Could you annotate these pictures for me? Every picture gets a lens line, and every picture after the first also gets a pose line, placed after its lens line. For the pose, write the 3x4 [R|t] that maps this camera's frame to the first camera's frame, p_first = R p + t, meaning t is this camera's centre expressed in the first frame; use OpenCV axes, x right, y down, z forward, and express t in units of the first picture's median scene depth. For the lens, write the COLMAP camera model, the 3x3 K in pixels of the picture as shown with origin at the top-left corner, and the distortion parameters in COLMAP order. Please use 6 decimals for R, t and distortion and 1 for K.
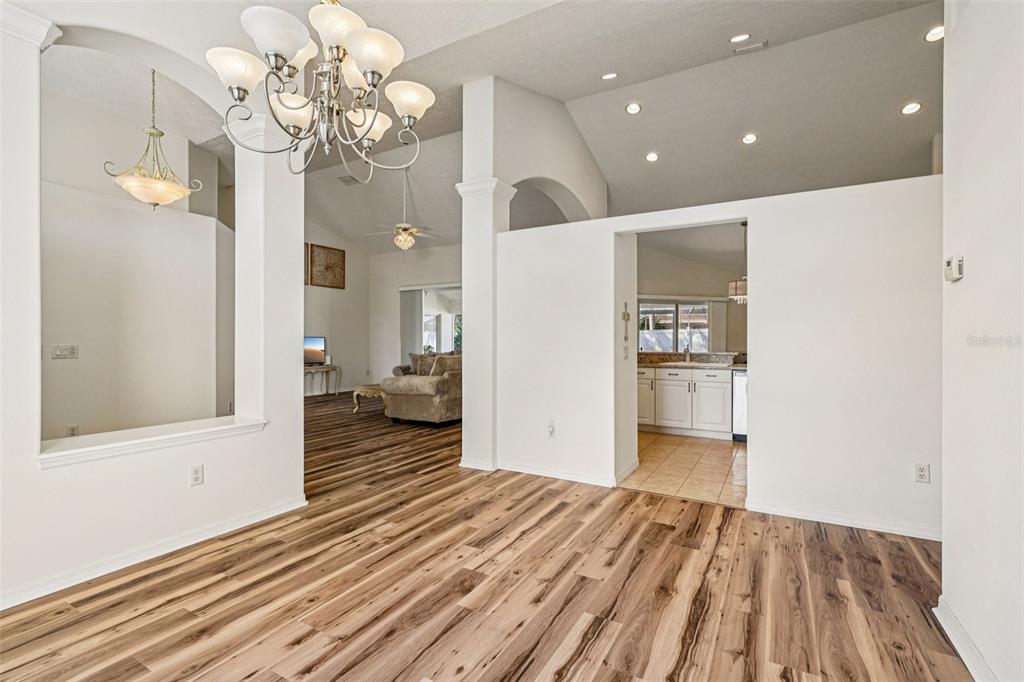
lens RADIAL K [[463.1, 0, 512.0], [0, 463.1, 341.0], [0, 0, 1]] dist [0.001710, 0.000332]
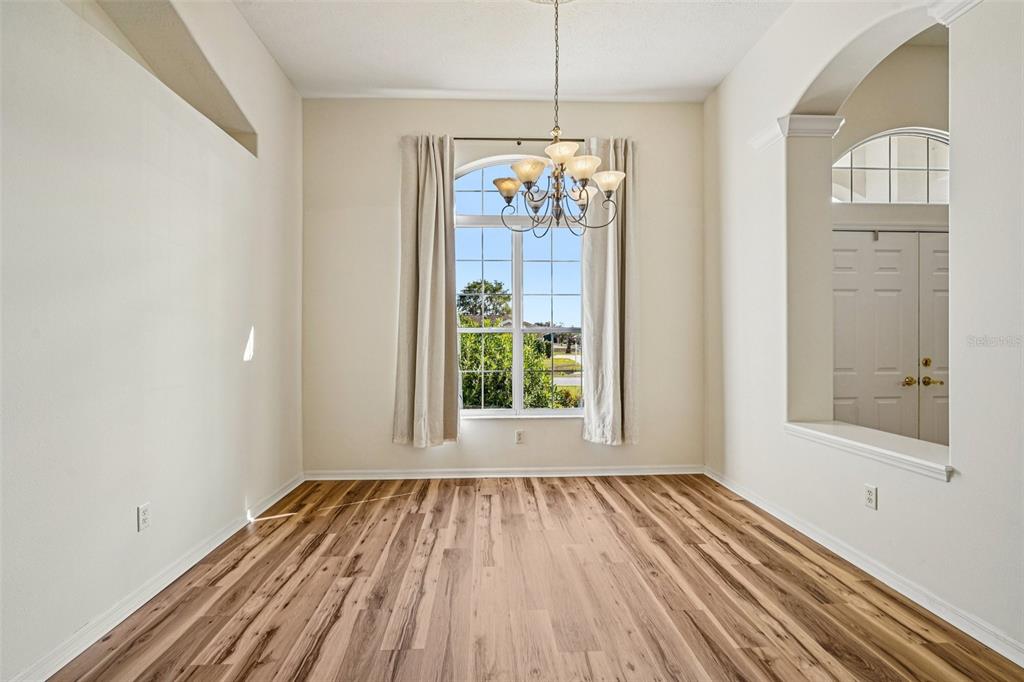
lens RADIAL K [[462.6, 0, 503.4], [0, 462.6, 342.1], [0, 0, 1]] dist [-0.003040, -0.000418]
pose [[-0.843283, 0.004121, -0.537454, 0.370428], [0.001637, 0.999986, 0.005100, -0.008823], [0.537467, 0.003421, -0.843278, 1.345288]]
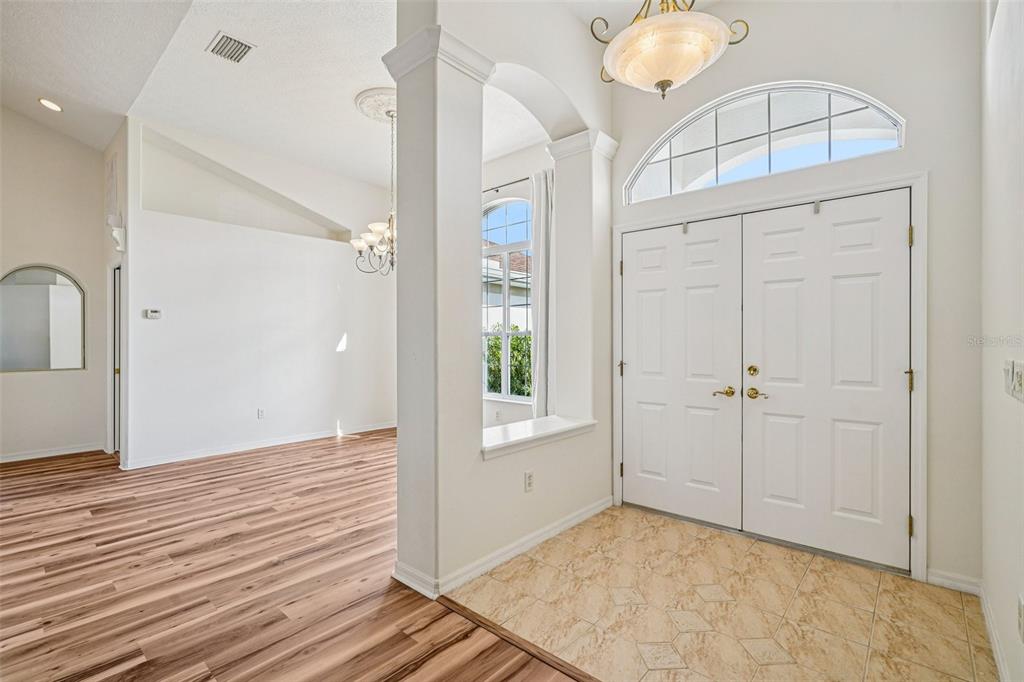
lens RADIAL K [[463.1, 0, 512.0], [0, 463.1, 341.0], [0, 0, 1]] dist [0.001710, 0.000332]
pose [[-0.979367, 0.000040, 0.202089, -0.933612], [0.000938, 0.999990, 0.004348, -0.016007], [-0.202087, 0.004448, -0.979358, 2.021279]]
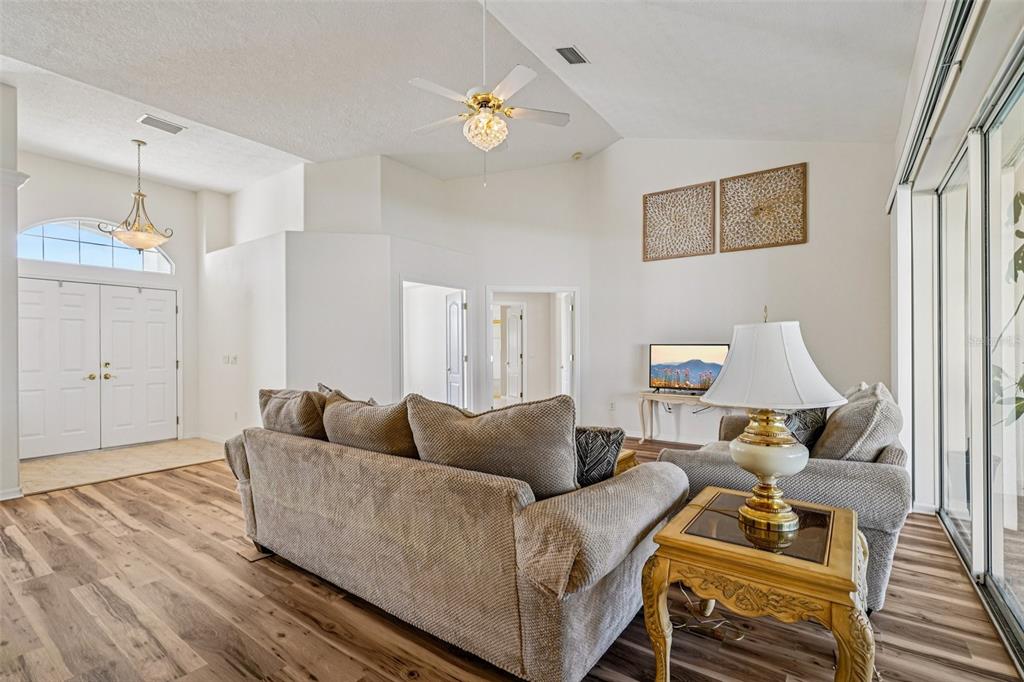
lens RADIAL K [[466.6, 0, 510.5], [0, 466.6, 348.2], [0, 0, 1]] dist [0.000139, 0.000346]
pose [[-0.106037, -0.000360, -0.994362, 0.583404], [0.002828, 0.999996, -0.000664, -0.012698], [0.994358, -0.002882, -0.106036, 2.872694]]
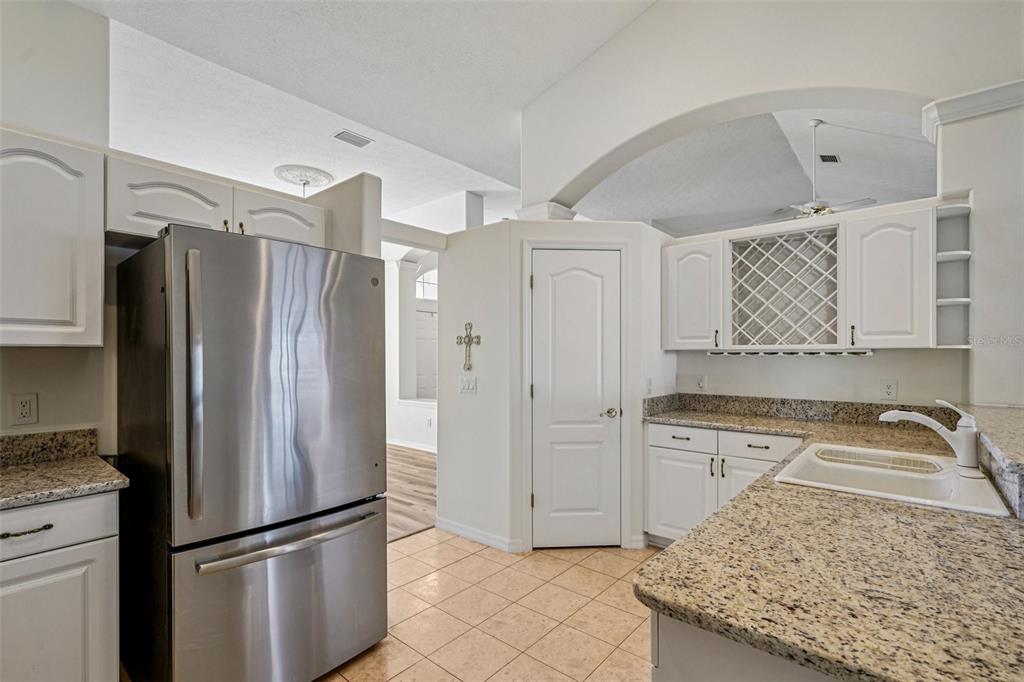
lens RADIAL K [[471.2, 0, 509.9], [0, 471.2, 355.8], [0, 0, 1]] dist [0.001984, 0.000190]
pose [[-0.177309, 0.000837, -0.984155, 1.529911], [0.001413, 0.999999, 0.000596, -0.038392], [0.984154, -0.001285, -0.177310, 1.784769]]
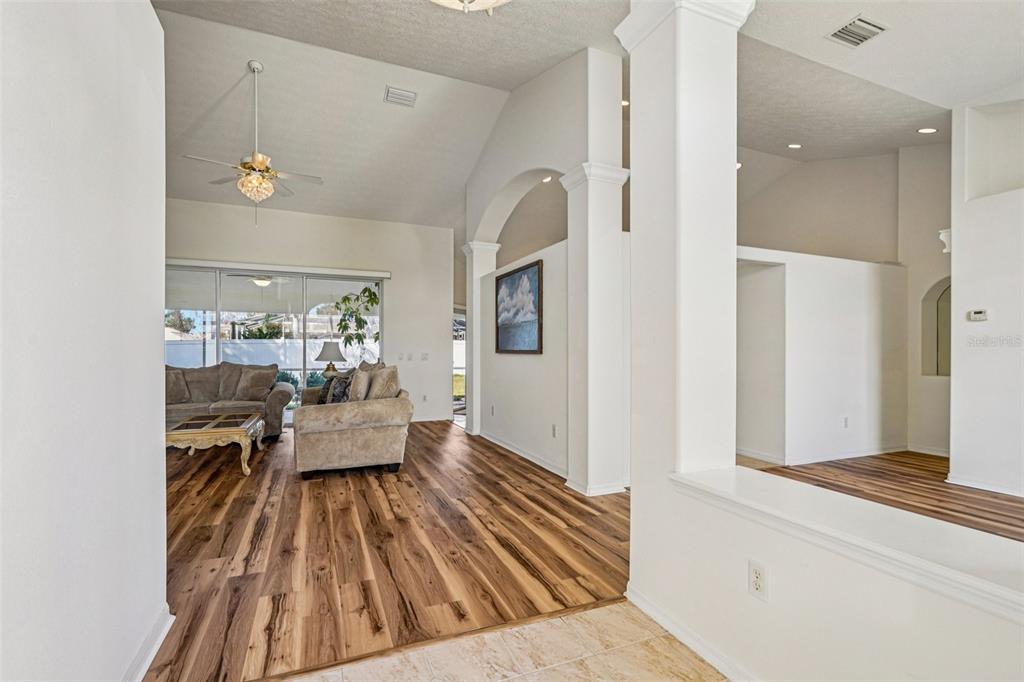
lens RADIAL K [[471.2, 0, 509.9], [0, 471.2, 355.8], [0, 0, 1]] dist [0.001984, 0.000190]
pose [[0.605538, -0.002181, 0.795814, -1.402474], [-0.001141, 0.999993, 0.003609, 0.015488], [-0.795816, -0.003093, 0.605531, 0.946404]]
